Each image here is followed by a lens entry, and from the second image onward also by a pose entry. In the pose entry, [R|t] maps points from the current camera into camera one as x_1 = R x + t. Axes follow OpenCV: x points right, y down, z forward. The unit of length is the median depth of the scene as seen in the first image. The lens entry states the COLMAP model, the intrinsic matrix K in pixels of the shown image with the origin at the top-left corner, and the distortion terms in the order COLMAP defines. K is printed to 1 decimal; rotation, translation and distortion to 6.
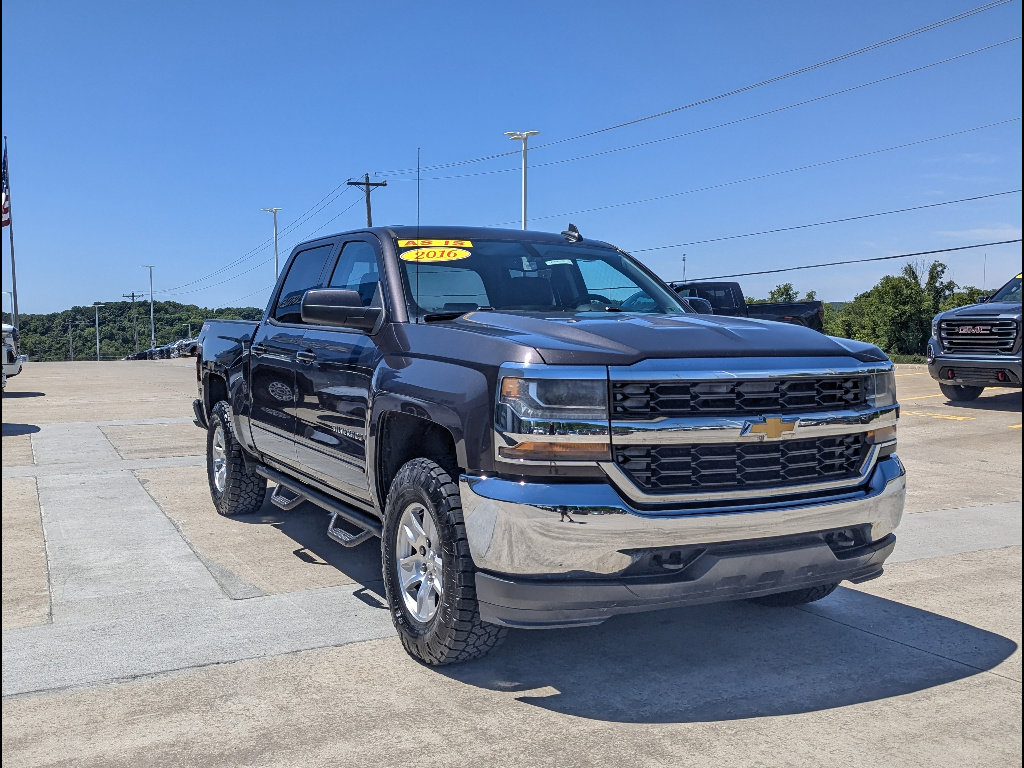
lens RADIAL K [[1009.4, 0, 512.0], [0, 1009.4, 384.0], [0, 0, 1]] dist [0.047266, -0.005758]
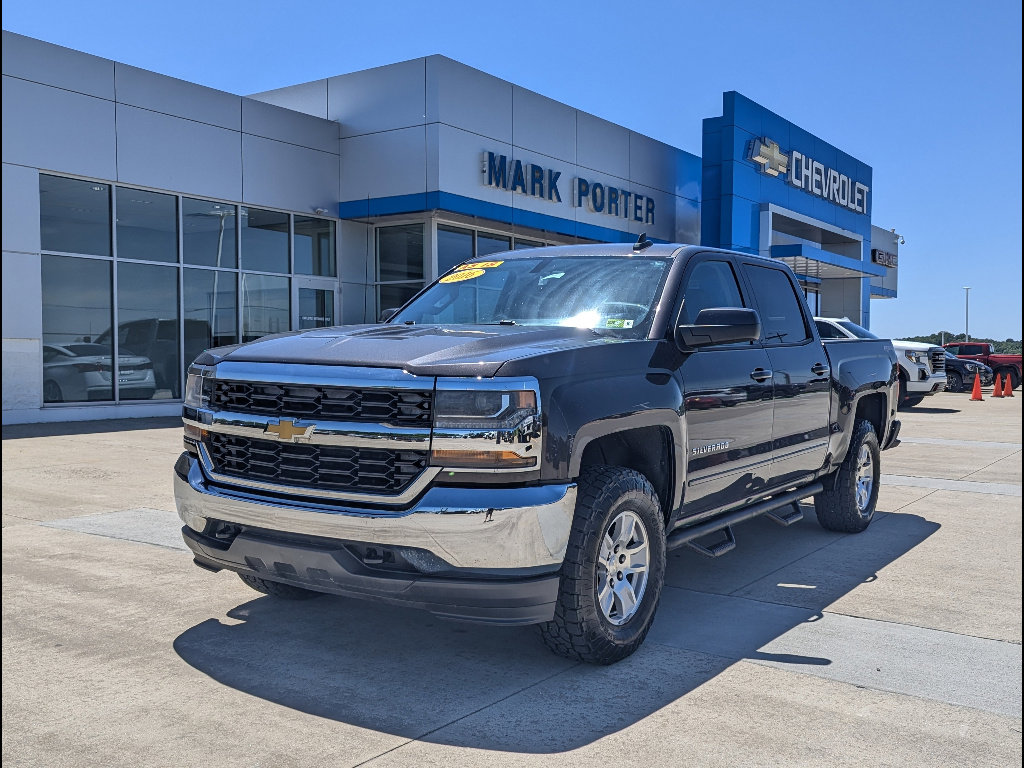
lens RADIAL K [[1008.5, 0, 522.3], [0, 1008.5, 405.6], [0, 0, 1]] dist [0.050858, -0.026519]
pose [[0.474252, 0.060620, -0.878300, 1.197720], [-0.062152, 0.997443, 0.035283, -0.032262], [0.878192, 0.037855, 0.476807, 0.645079]]
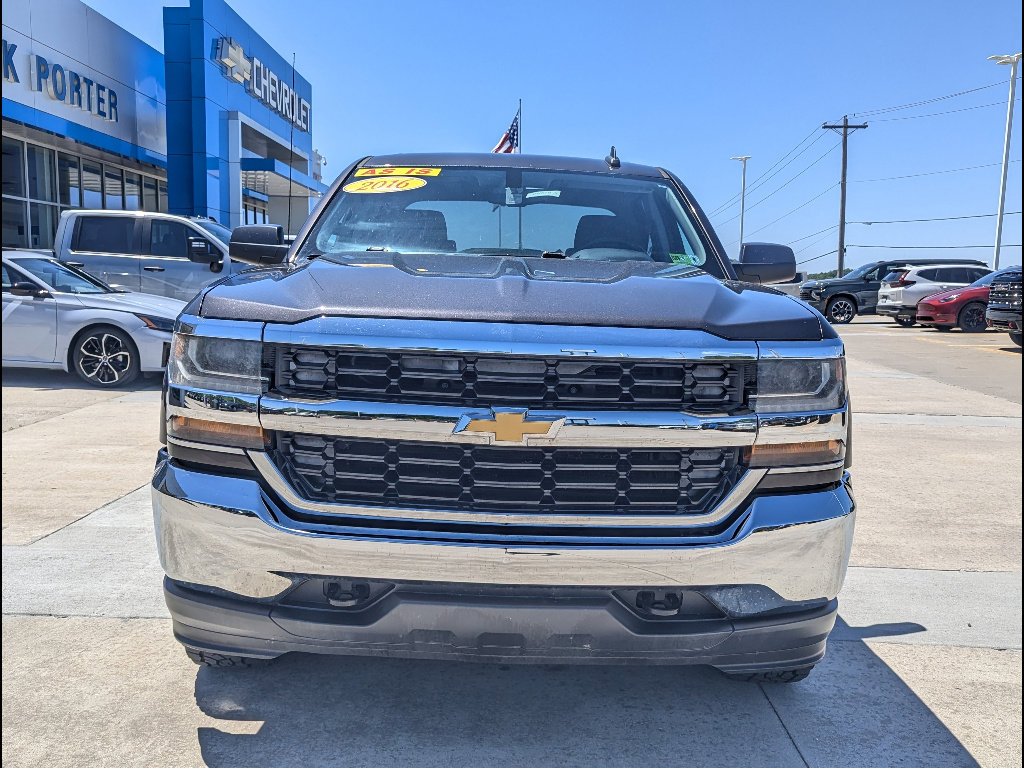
lens RADIAL K [[1015.9, 0, 513.6], [0, 1015.9, 396.9], [0, 0, 1]] dist [0.038378, -0.016106]
pose [[0.884140, 0.083256, -0.459744, 0.522701], [-0.056693, 0.995842, 0.071313, -0.023841], [0.463769, -0.036986, 0.885184, 0.361204]]
